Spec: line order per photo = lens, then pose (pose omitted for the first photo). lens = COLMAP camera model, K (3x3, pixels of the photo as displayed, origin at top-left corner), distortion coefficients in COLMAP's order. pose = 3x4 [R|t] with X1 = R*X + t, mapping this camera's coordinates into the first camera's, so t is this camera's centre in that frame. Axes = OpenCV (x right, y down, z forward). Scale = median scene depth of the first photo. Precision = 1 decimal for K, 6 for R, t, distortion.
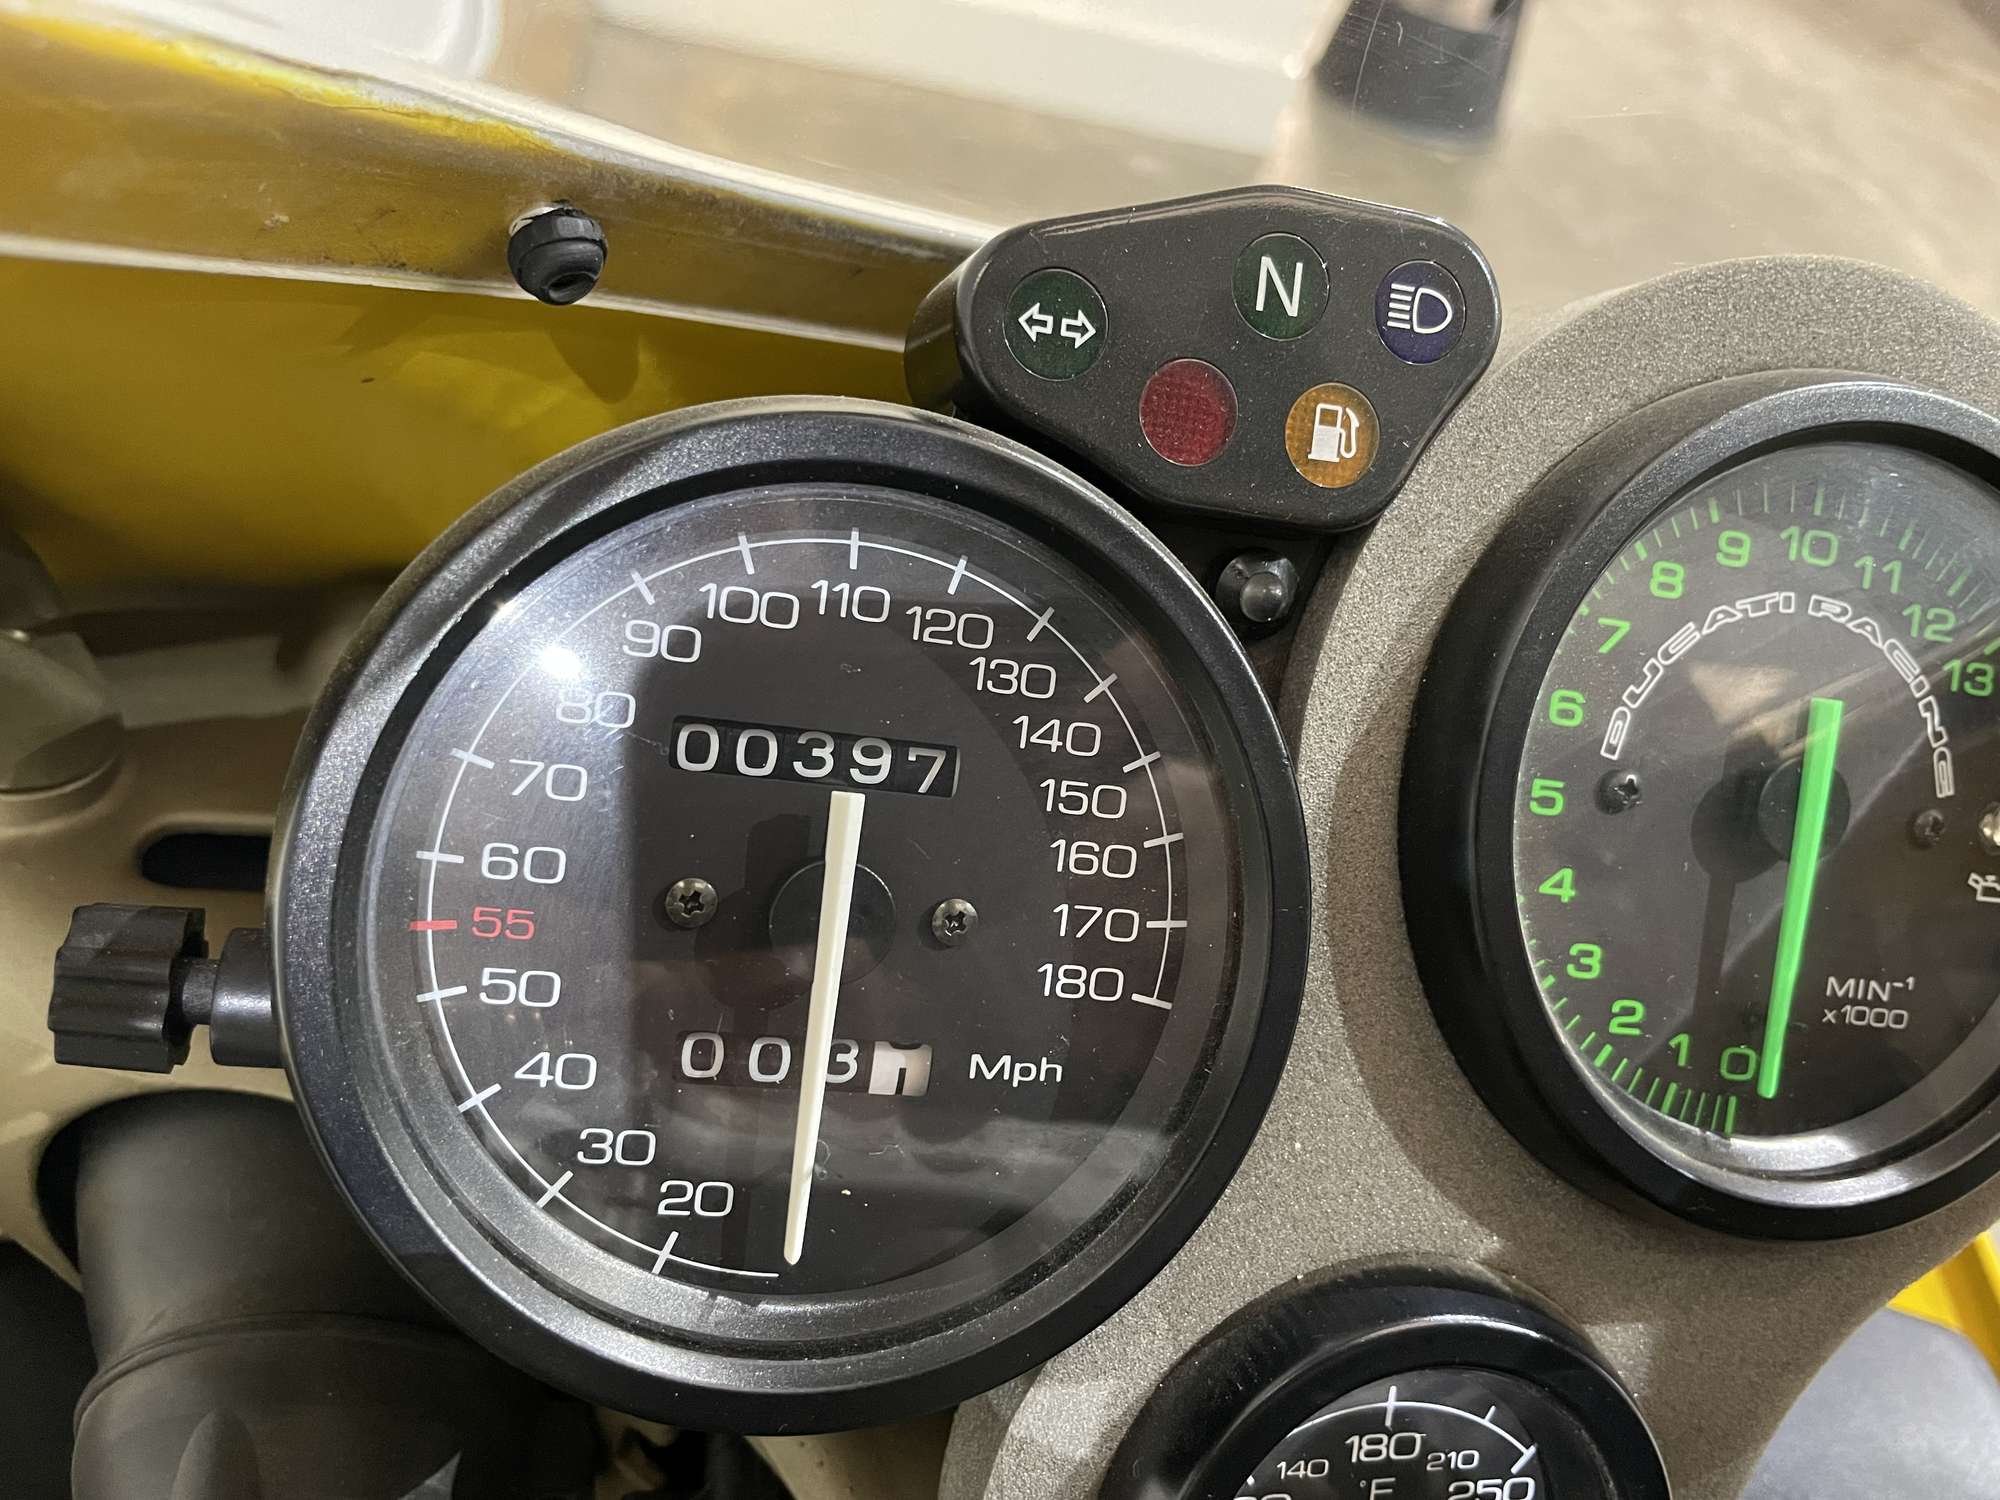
lens RADIAL K [[1548.8, 0, 995.6], [0, 1548.8, 747.3], [0, 0, 1]] dist [0.053453, -0.082585]
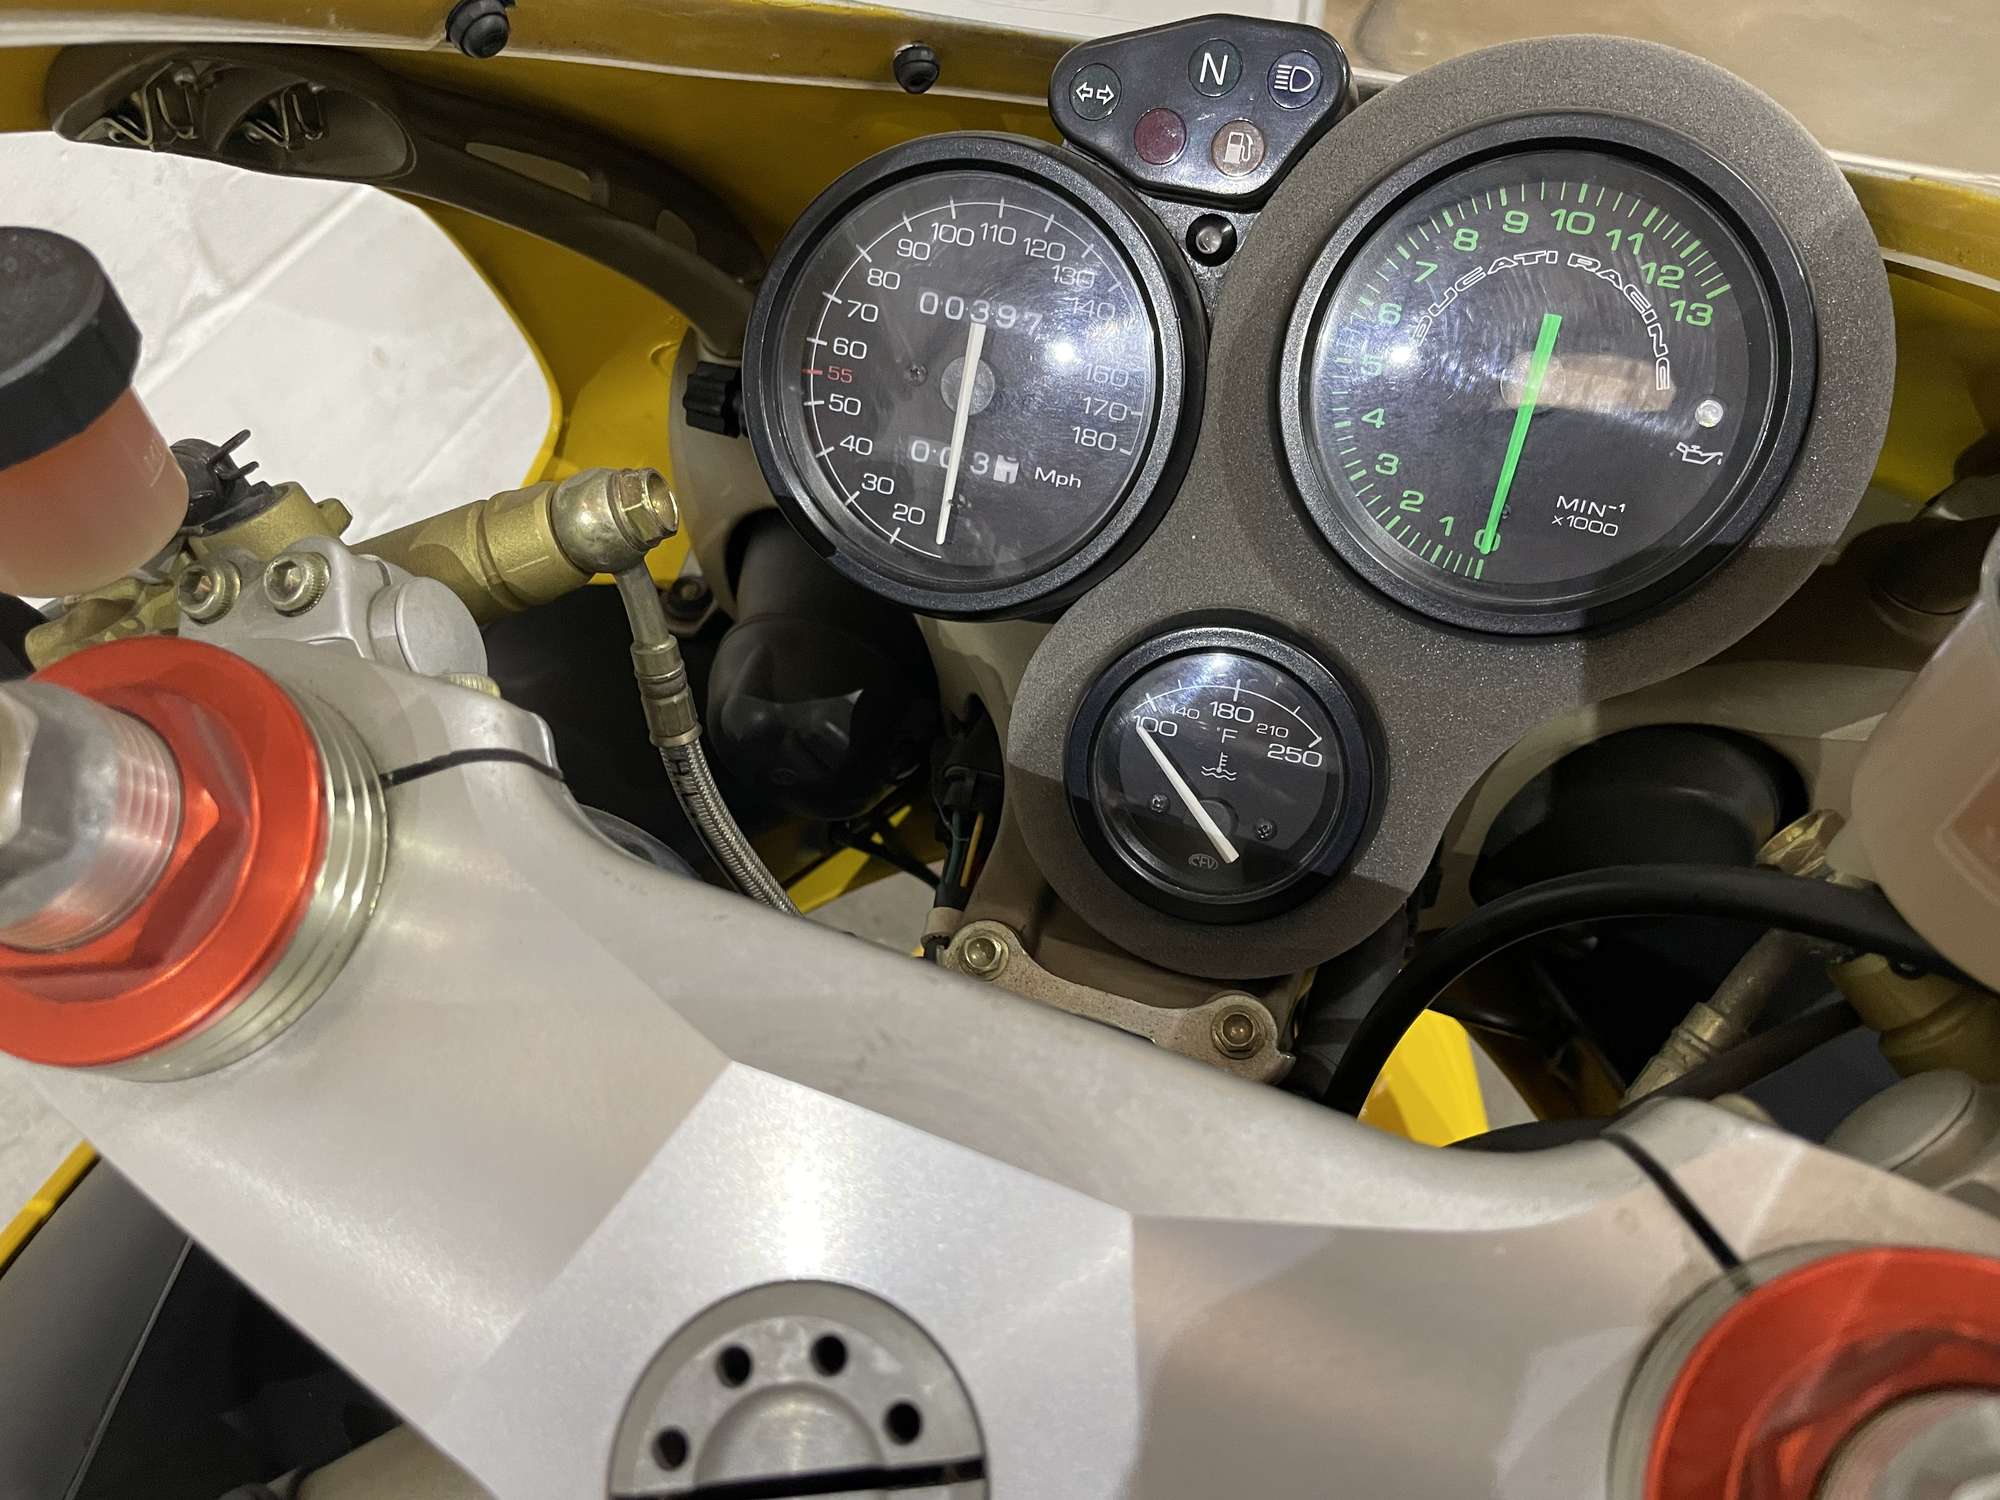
lens RADIAL K [[1548.8, 0, 1002.1], [0, 1548.8, 742.9], [0, 0, 1]] dist [0.053453, -0.082585]
pose [[0.865701, 0.161328, -0.473851, 0.958071], [-0.116159, 0.985545, 0.123324, 0.305007], [0.486897, -0.051719, 0.871927, -0.818370]]
